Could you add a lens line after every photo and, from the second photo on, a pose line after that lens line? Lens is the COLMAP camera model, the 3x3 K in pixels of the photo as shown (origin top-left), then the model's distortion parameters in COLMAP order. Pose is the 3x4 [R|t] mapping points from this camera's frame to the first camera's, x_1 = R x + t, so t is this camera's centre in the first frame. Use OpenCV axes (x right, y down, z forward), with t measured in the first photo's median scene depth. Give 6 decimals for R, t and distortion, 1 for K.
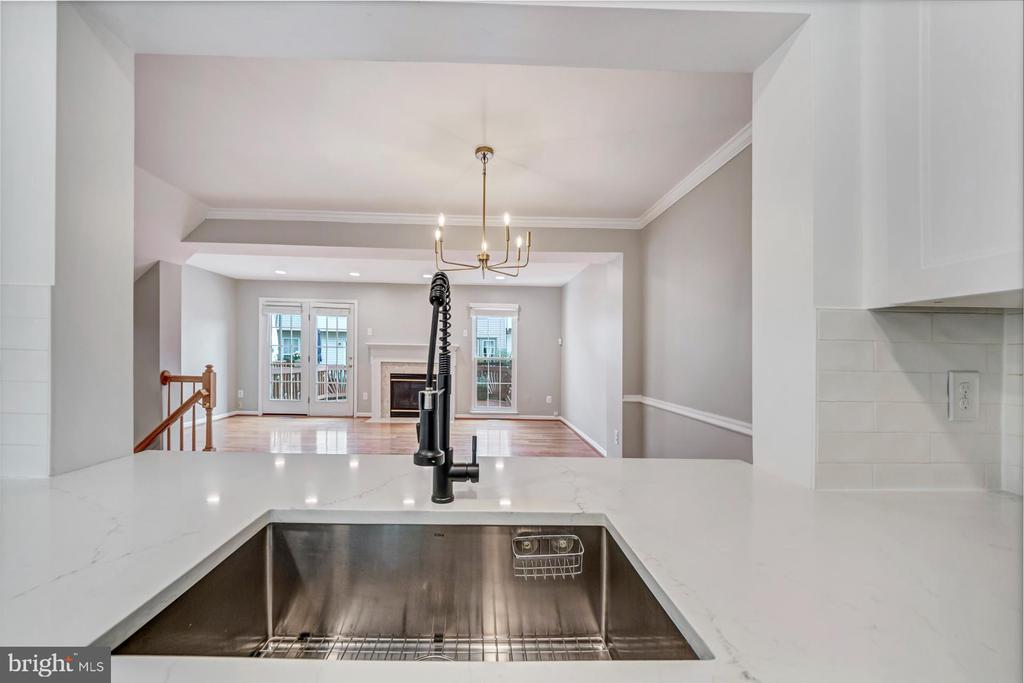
lens RADIAL K [[393.8, 0, 486.3], [0, 393.8, 355.2], [0, 0, 1]] dist [0.000381, 0.000011]
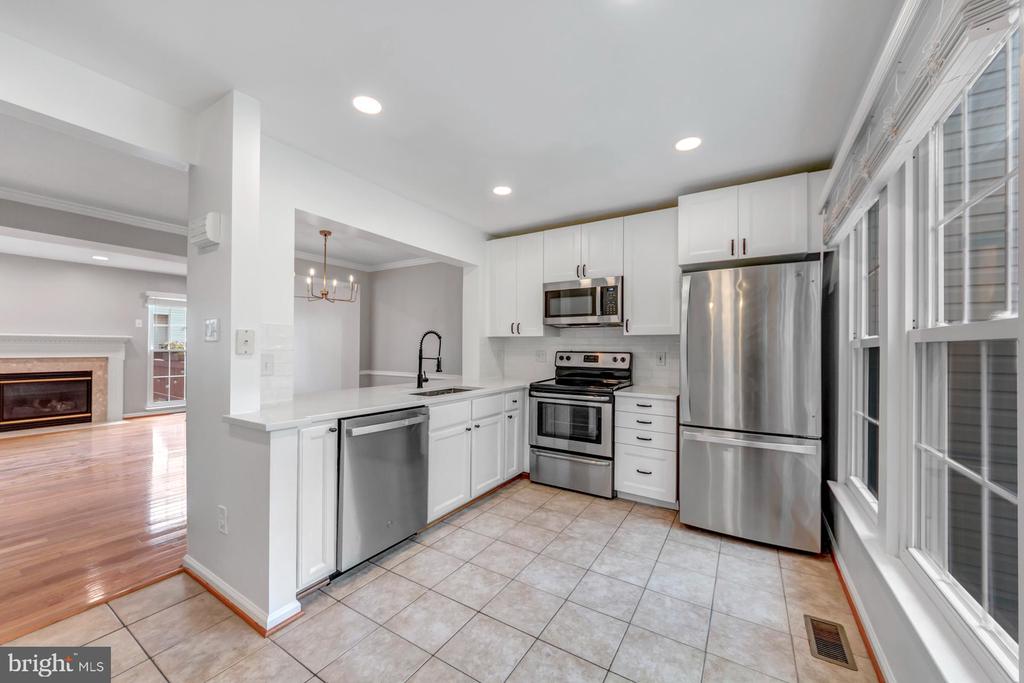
lens RADIAL K [[387.8, 0, 515.0], [0, 387.8, 344.7], [0, 0, 1]] dist [-0.000520, -0.000050]
pose [[0.546872, -0.010361, 0.837152, -0.327900], [0.006823, 0.999945, 0.007919, -0.008089], [-0.837188, 0.001381, 0.546913, -0.215543]]
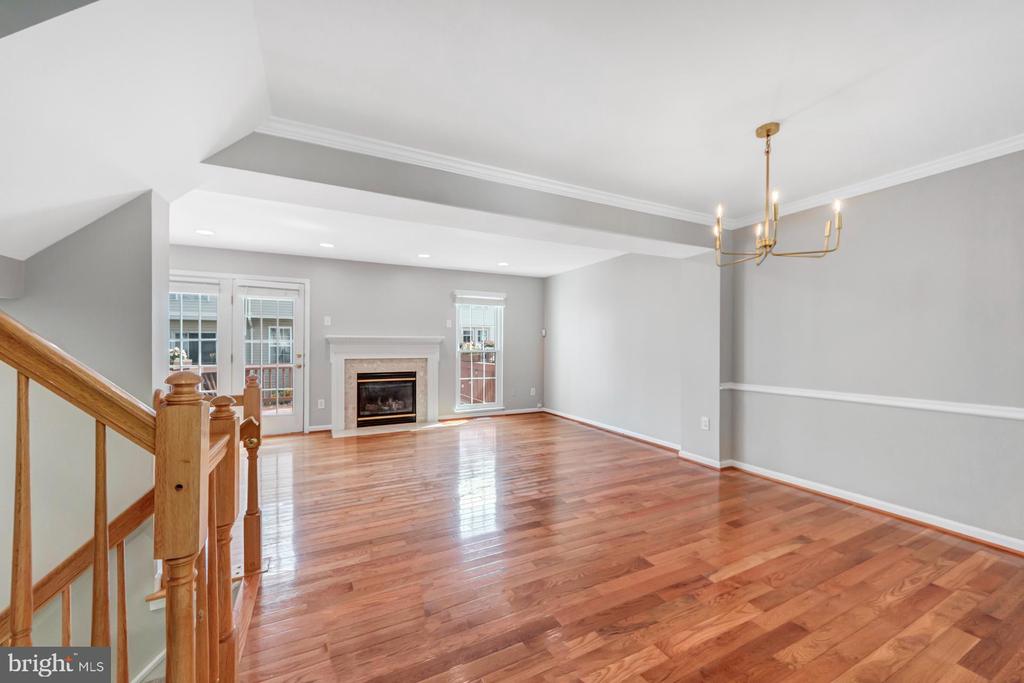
lens RADIAL K [[390.3, 0, 512.0], [0, 390.3, 341.5], [0, 0, 1]] dist [0.002626, 0.000003]
pose [[0.898533, -0.013122, 0.438709, -0.312212], [0.017511, 0.999829, -0.005960, -0.007941], [-0.438556, 0.013037, 0.898609, 0.147711]]
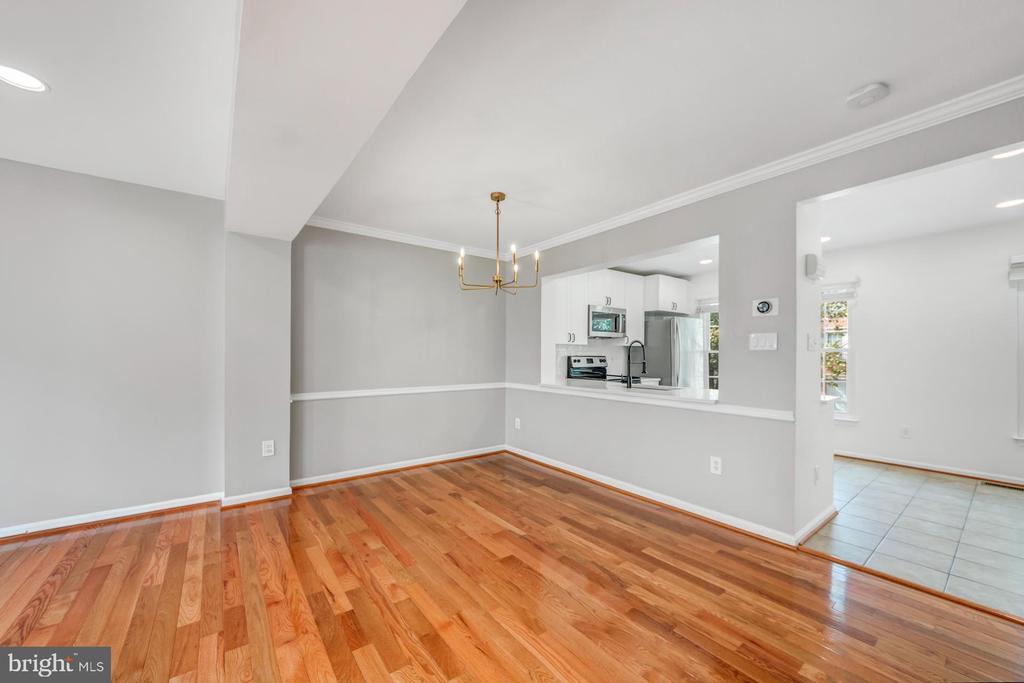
lens RADIAL K [[384.5, 0, 506.9], [0, 384.5, 346.7], [0, 0, 1]] dist [0.000370, -0.000096]
pose [[-0.586434, -0.005811, 0.809976, -0.340084], [-0.011375, 0.999935, -0.001061, -0.009066], [-0.809917, -0.009836, -0.586462, 0.560979]]
